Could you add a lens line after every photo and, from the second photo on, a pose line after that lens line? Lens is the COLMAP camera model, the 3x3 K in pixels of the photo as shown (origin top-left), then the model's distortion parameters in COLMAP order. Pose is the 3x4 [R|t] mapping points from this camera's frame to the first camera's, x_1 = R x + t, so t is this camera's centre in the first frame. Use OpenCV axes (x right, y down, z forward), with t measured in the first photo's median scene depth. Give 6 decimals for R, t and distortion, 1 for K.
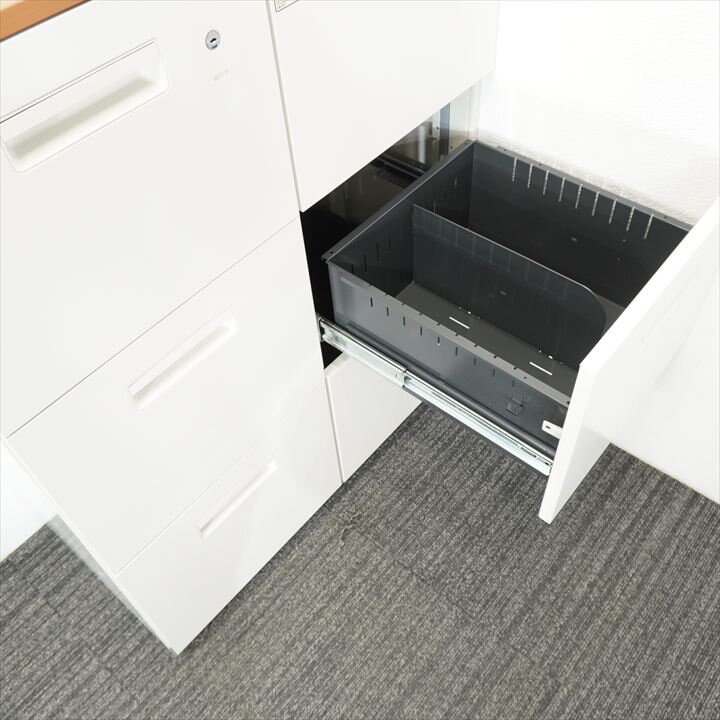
lens RADIAL K [[719.8, 0, 364.2], [0, 719.8, 360.4], [0, 0, 1]] dist [-0.030136, 0.000000]
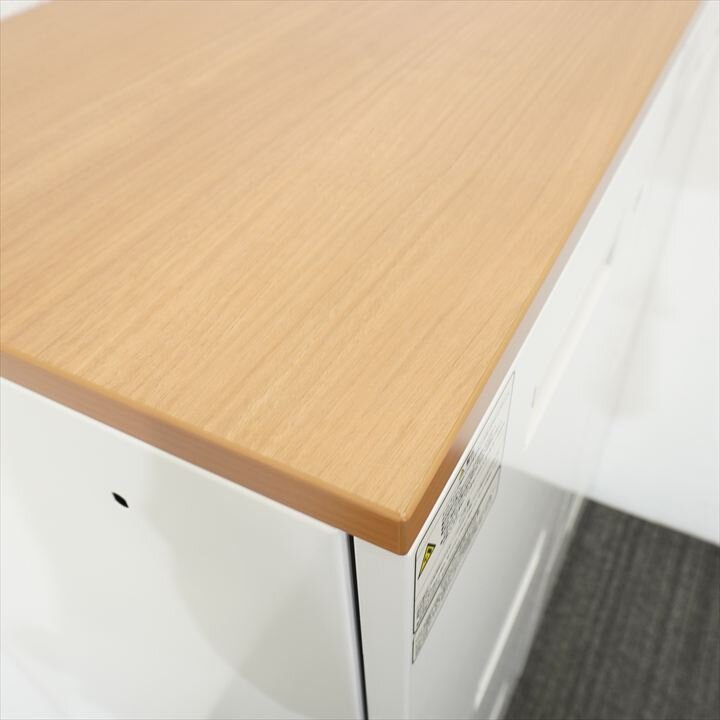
lens RADIAL K [[719.8, 0, 361.7], [0, 719.8, 360.8], [0, 0, 1]] dist [-0.030136, 0.000000]
pose [[0.977440, -0.126123, 0.169425, -0.311127], [0.148567, 0.980707, -0.127049, -0.111871], [-0.150132, 0.149353, 0.977320, 0.185425]]
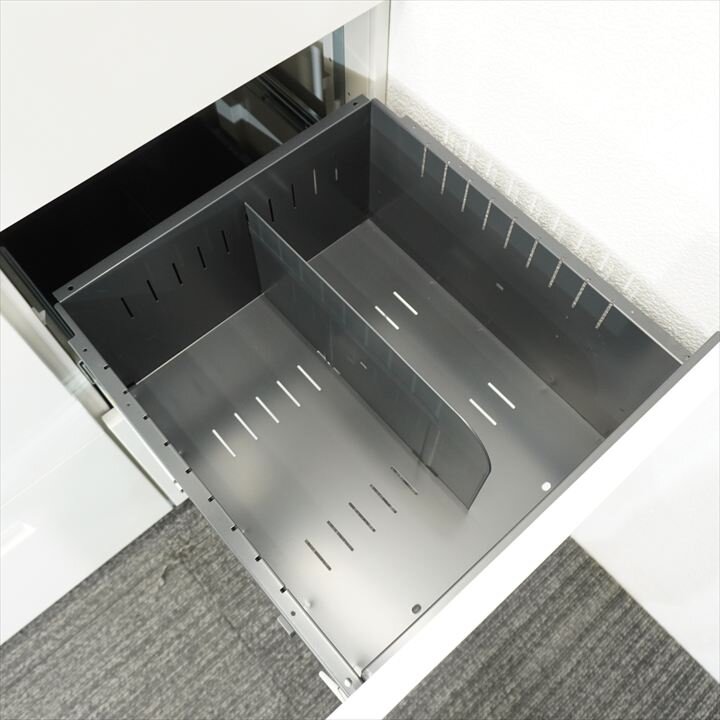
lens RADIAL K [[719.8, 0, 360.4], [0, 719.8, 361.0], [0, 0, 1]] dist [-0.030136, 0.000000]
pose [[0.987974, 0.154264, -0.010492, 0.160463], [-0.147450, 0.960412, 0.236362, -0.203663], [0.046539, -0.231973, 0.971608, 0.306477]]
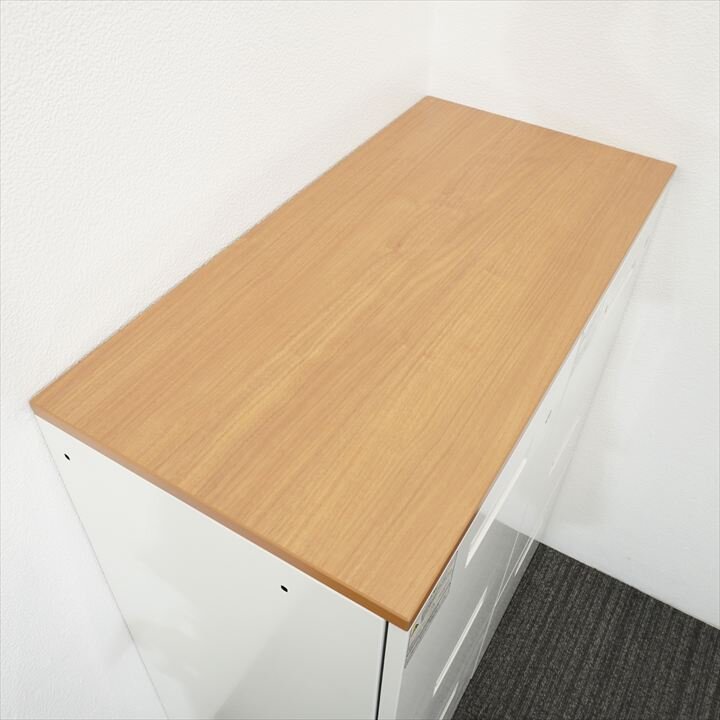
lens RADIAL K [[719.8, 0, 355.2], [0, 719.8, 358.5], [0, 0, 1]] dist [-0.030136, 0.000000]
pose [[0.984913, -0.045869, 0.166860, -0.376742], [0.066412, 0.990587, -0.119699, -0.202533], [-0.159799, 0.128974, 0.978688, -0.097661]]
